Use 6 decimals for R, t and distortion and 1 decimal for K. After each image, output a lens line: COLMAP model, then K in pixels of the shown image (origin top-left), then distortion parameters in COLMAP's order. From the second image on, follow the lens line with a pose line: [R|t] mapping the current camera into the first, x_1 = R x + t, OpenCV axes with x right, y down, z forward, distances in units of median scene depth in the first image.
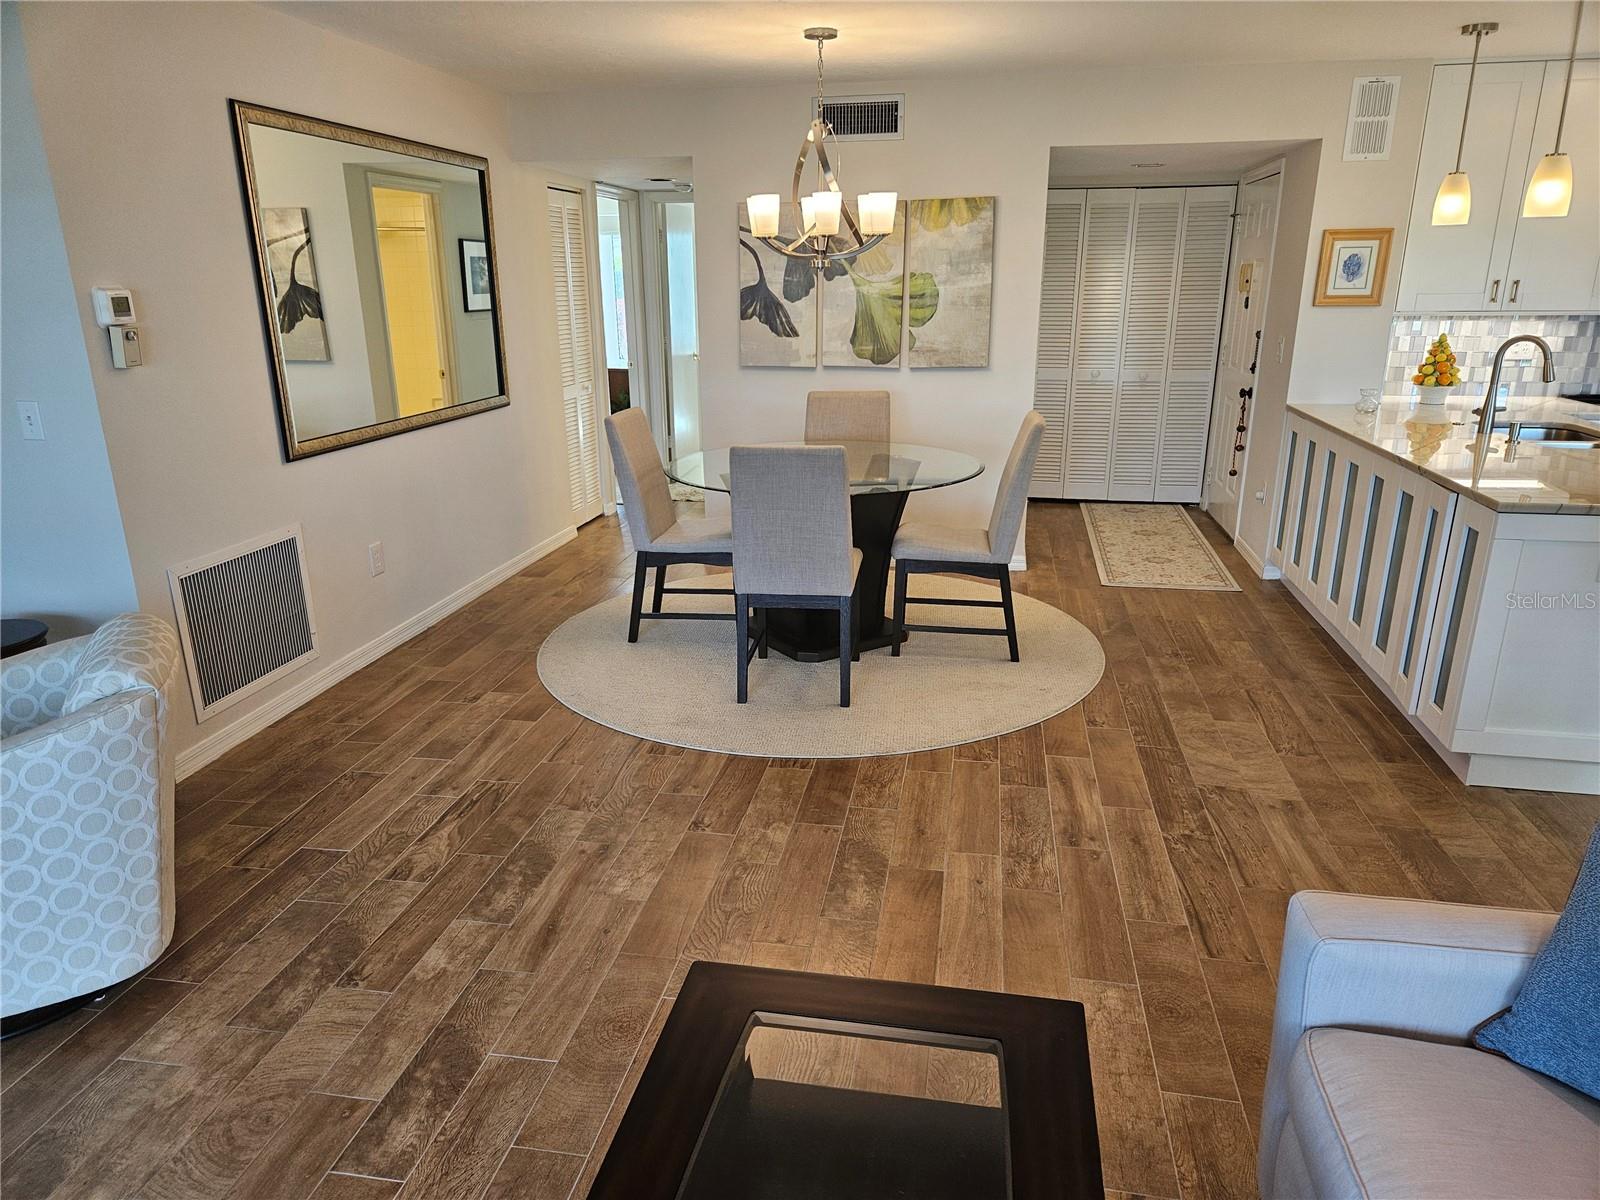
lens RADIAL K [[1051.4, 0, 800.0], [0, 1051.4, 600.0], [0, 0, 1]] dist [0.079736, -0.061663]
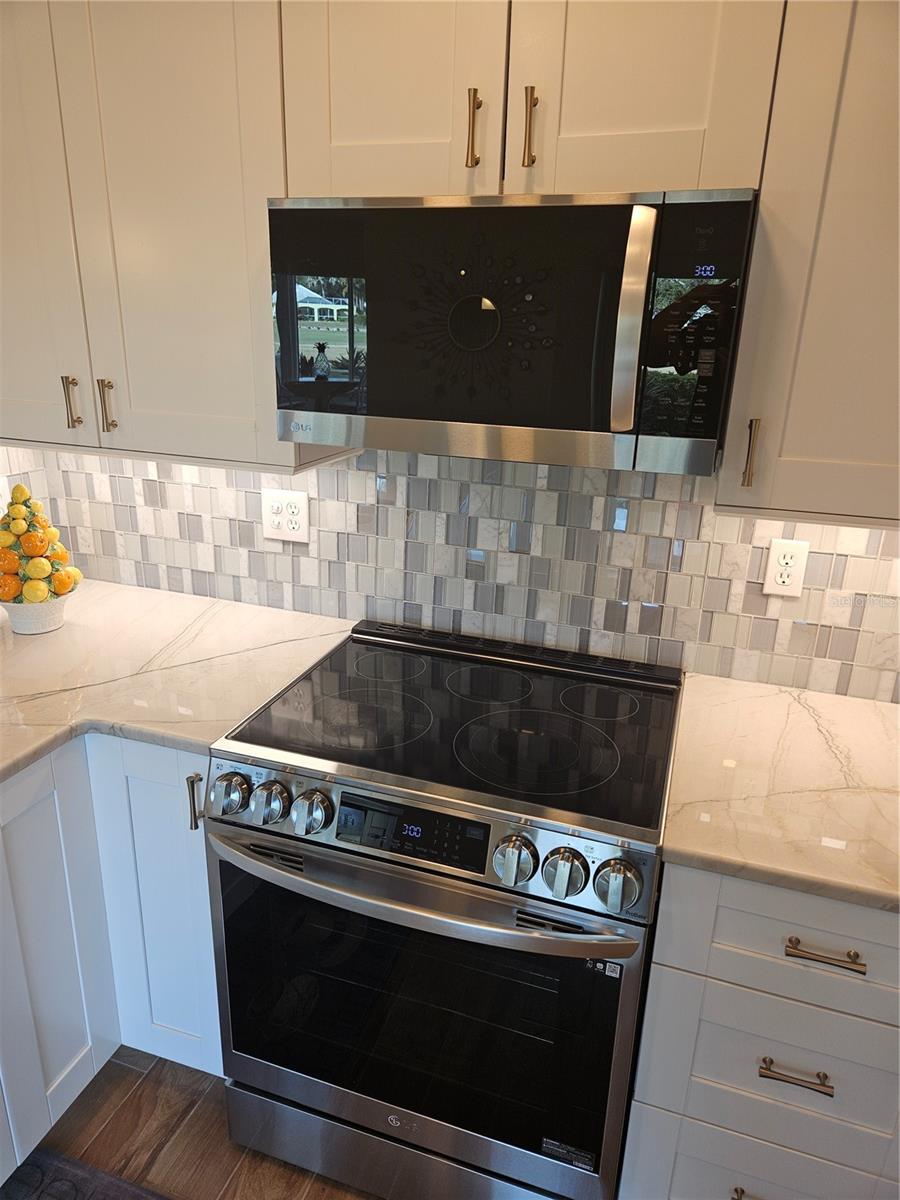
lens RADIAL K [[788.5, 0, 450.0], [0, 788.5, 600.0], [0, 0, 1]] dist [0.079736, -0.061663]
pose [[0.989203, 0.082078, -0.121413, 0.820798], [-0.077942, 0.996217, 0.038439, -0.225410], [0.124109, -0.028561, 0.991857, 0.680404]]
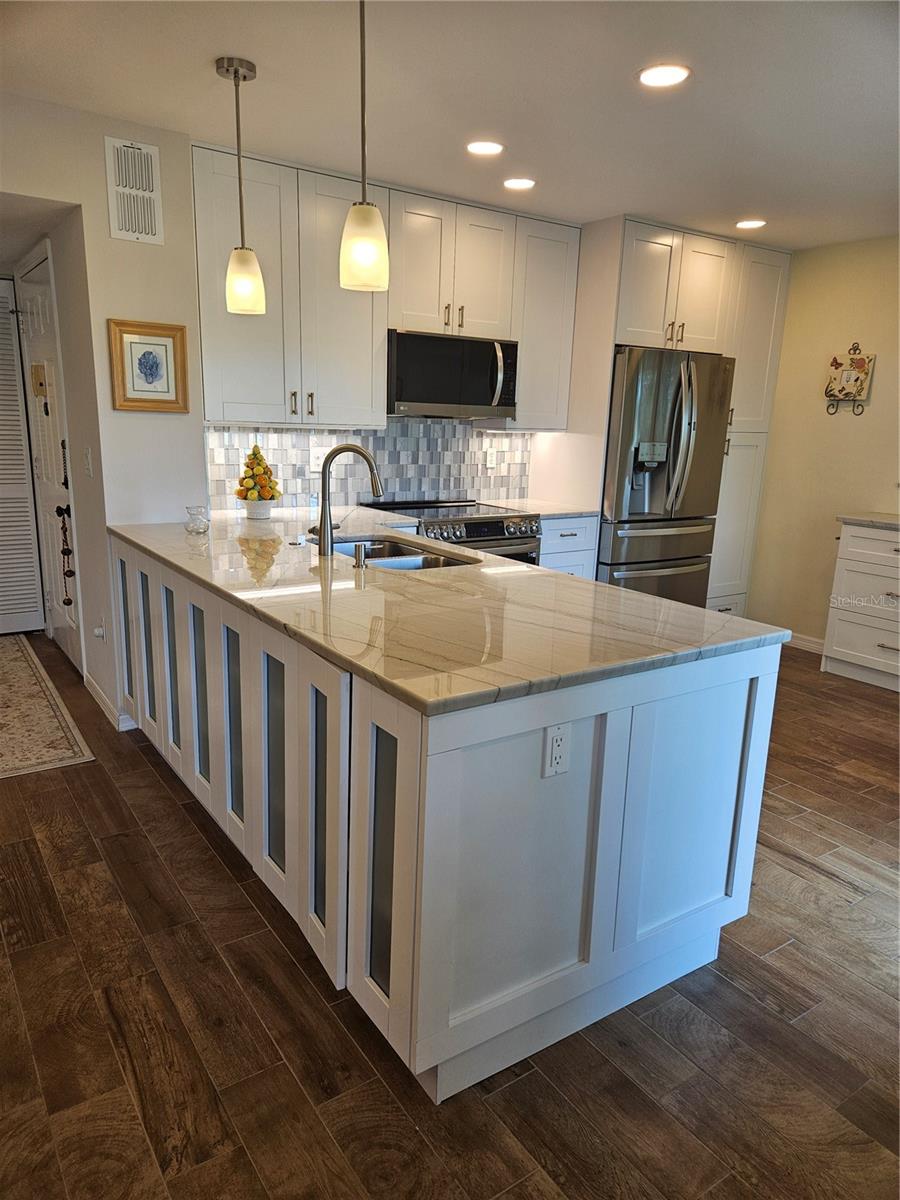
lens RADIAL K [[788.5, 0, 450.0], [0, 788.5, 600.0], [0, 0, 1]] dist [0.079736, -0.061663]
pose [[0.701240, -0.132499, 0.700504, 0.209838], [0.175734, 0.984384, 0.010275, -0.090632], [-0.690926, 0.115897, 0.713575, 0.397640]]
